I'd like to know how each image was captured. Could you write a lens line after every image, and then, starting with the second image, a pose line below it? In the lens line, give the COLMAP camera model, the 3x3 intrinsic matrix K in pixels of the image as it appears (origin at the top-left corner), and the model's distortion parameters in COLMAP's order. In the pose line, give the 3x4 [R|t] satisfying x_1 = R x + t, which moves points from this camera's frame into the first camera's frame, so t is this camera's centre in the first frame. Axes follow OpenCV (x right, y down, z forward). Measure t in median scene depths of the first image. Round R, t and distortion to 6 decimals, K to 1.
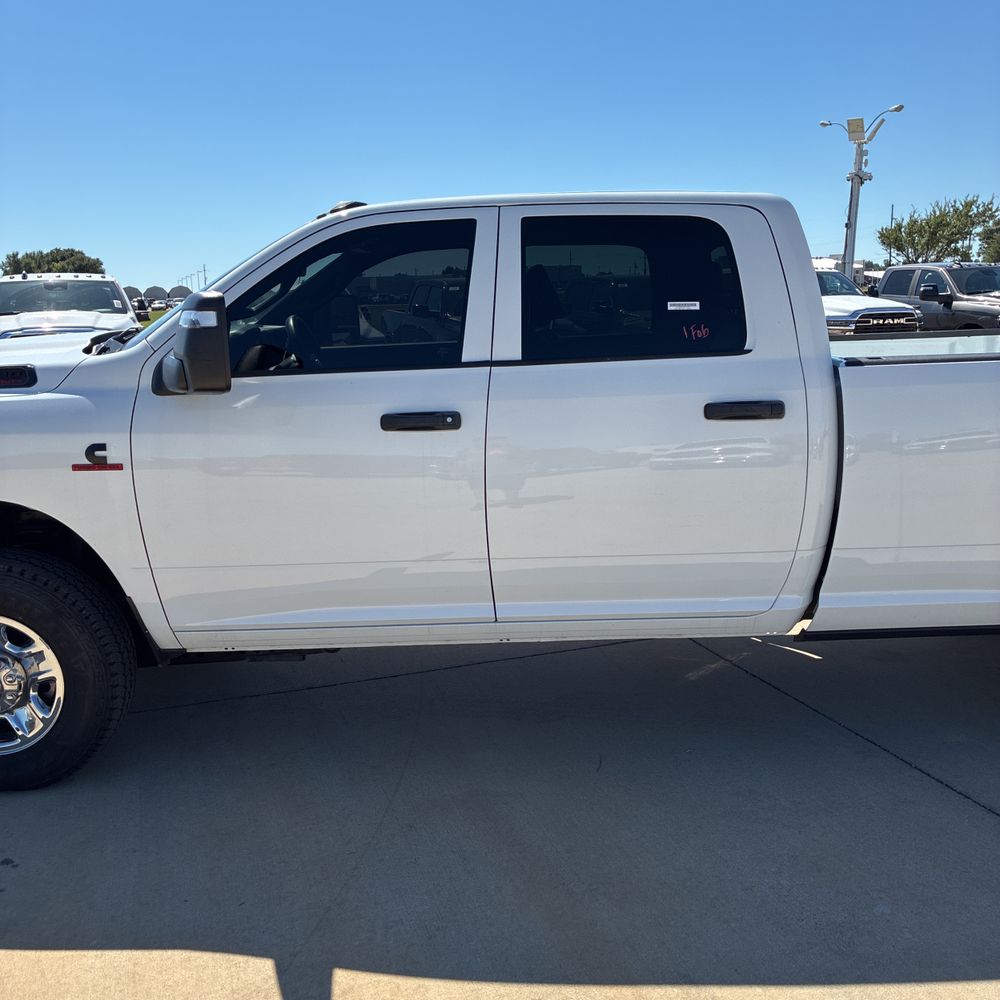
lens RADIAL K [[1011.4, 0, 501.5], [0, 1011.4, 498.6], [0, 0, 1]] dist [0.023753, 0.000000]
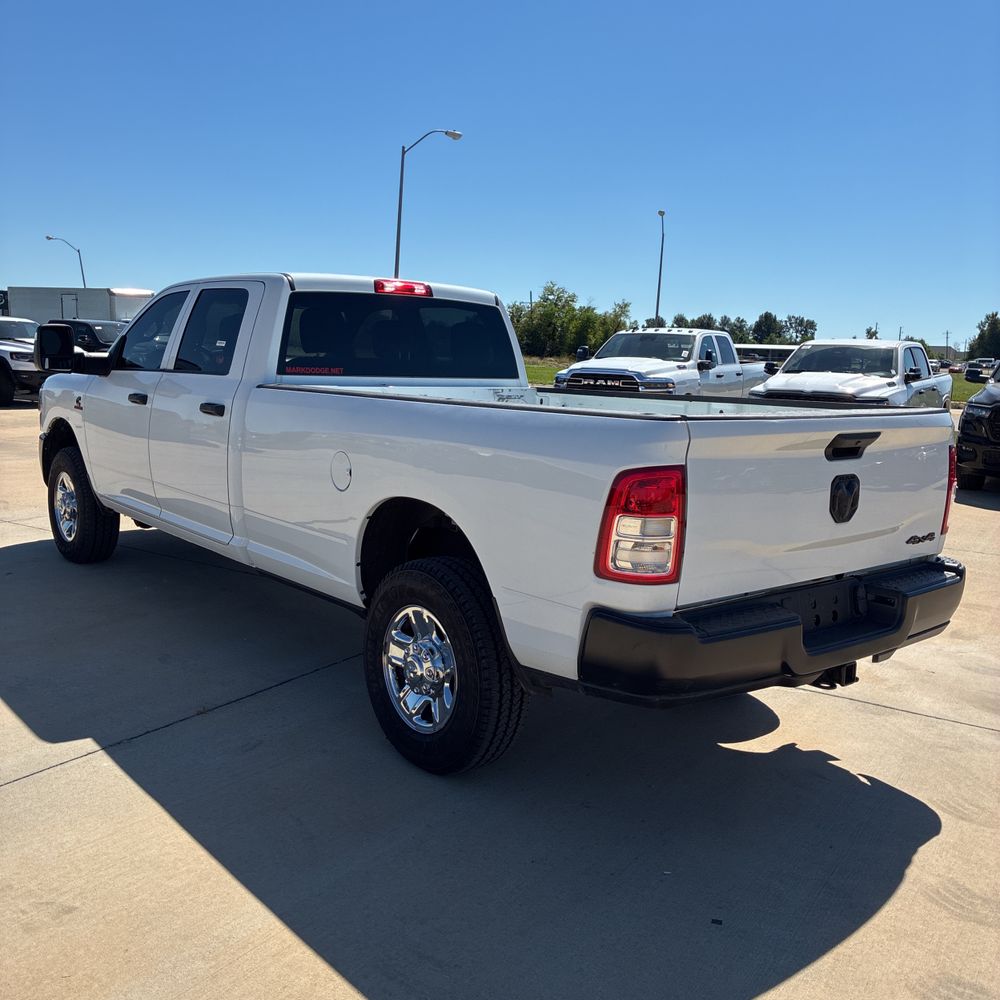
lens RADIAL K [[1011.4, 0, 506.3], [0, 1011.4, 498.4], [0, 0, 1]] dist [0.023753, 0.000000]
pose [[0.621489, 0.159621, -0.766990, 1.683171], [-0.202523, 0.978479, 0.039531, -0.101056], [0.756793, 0.130765, 0.640441, 0.329106]]
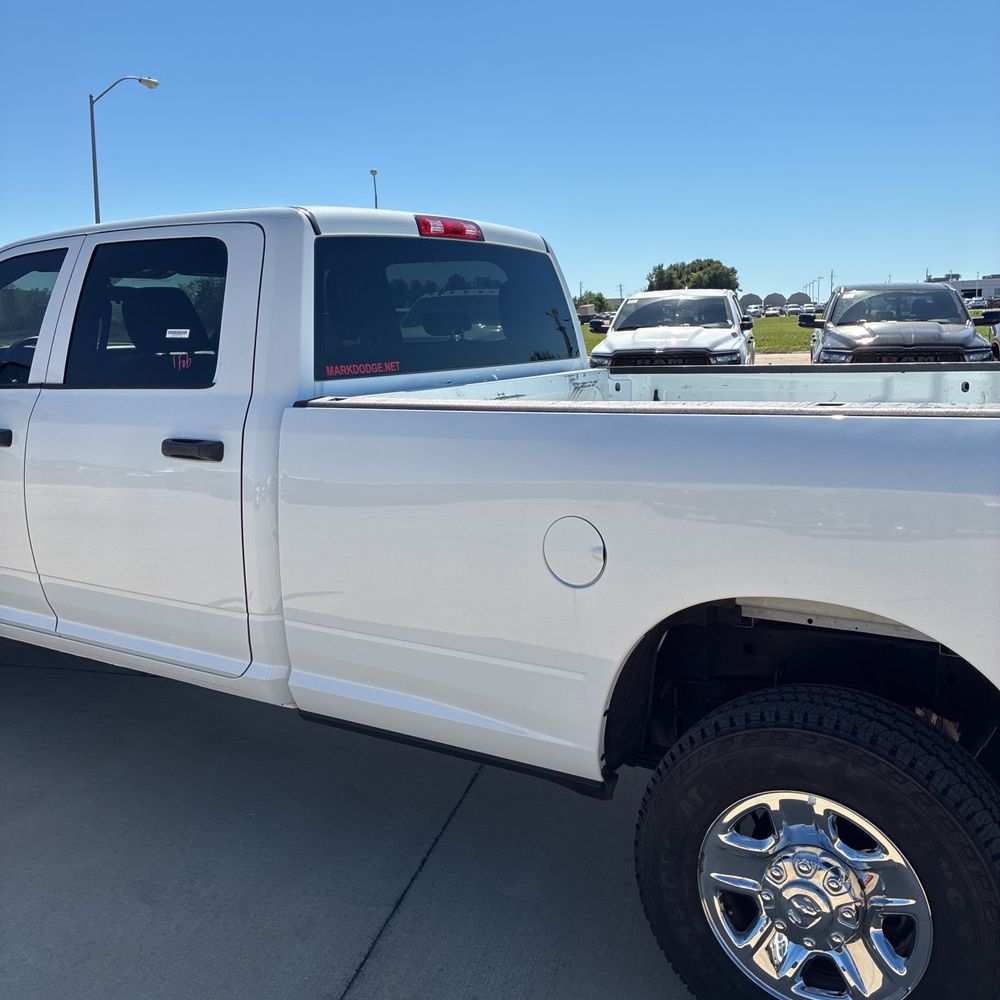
lens RADIAL K [[1011.4, 0, 501.9], [0, 1011.4, 497.0], [0, 0, 1]] dist [0.023753, 0.000000]
pose [[0.826274, 0.101108, -0.554119, 0.928289], [-0.105124, 0.994154, 0.024644, -0.091562], [0.553372, 0.037888, 0.832072, 0.378135]]
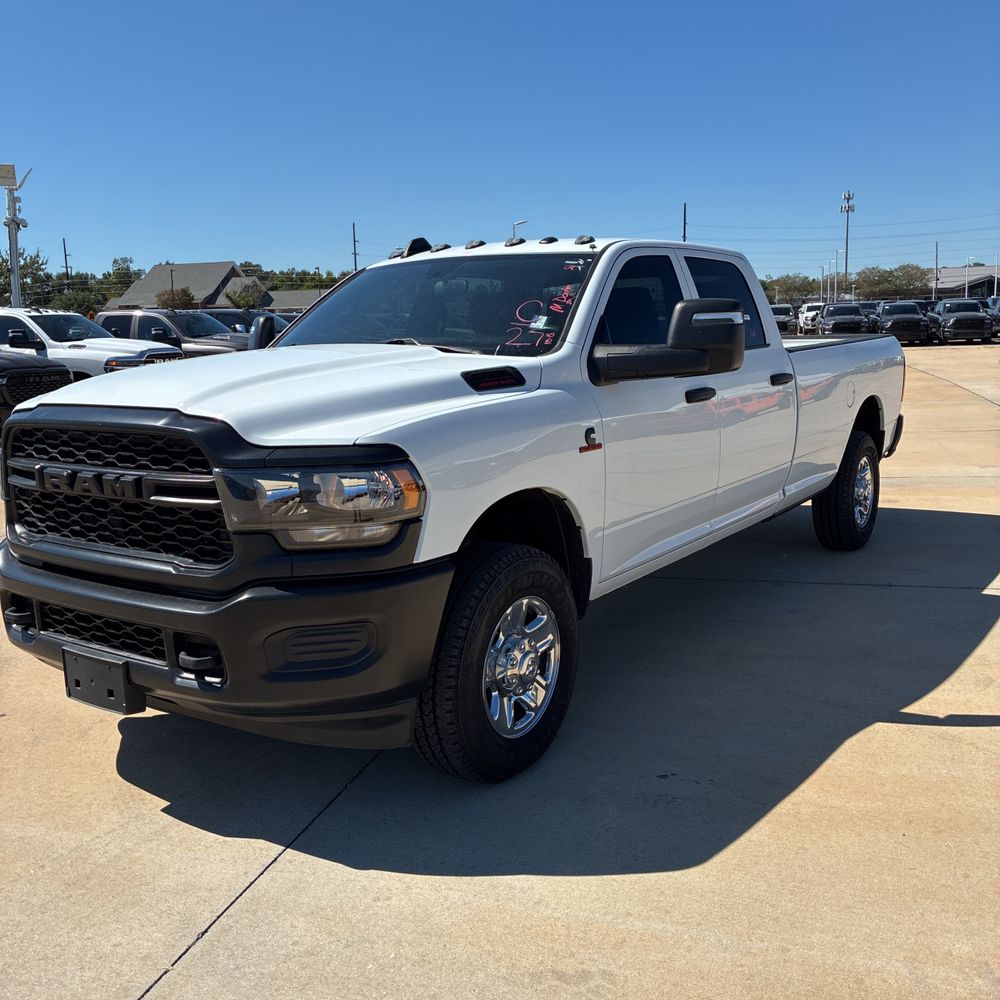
lens RADIAL K [[1011.4, 0, 496.3], [0, 1011.4, 501.9], [0, 0, 1]] dist [0.023753, 0.000000]
pose [[0.592021, -0.134603, 0.794602, -1.321196], [0.171687, 0.984386, 0.038836, -0.031540], [-0.787423, 0.113432, 0.605887, 0.358898]]
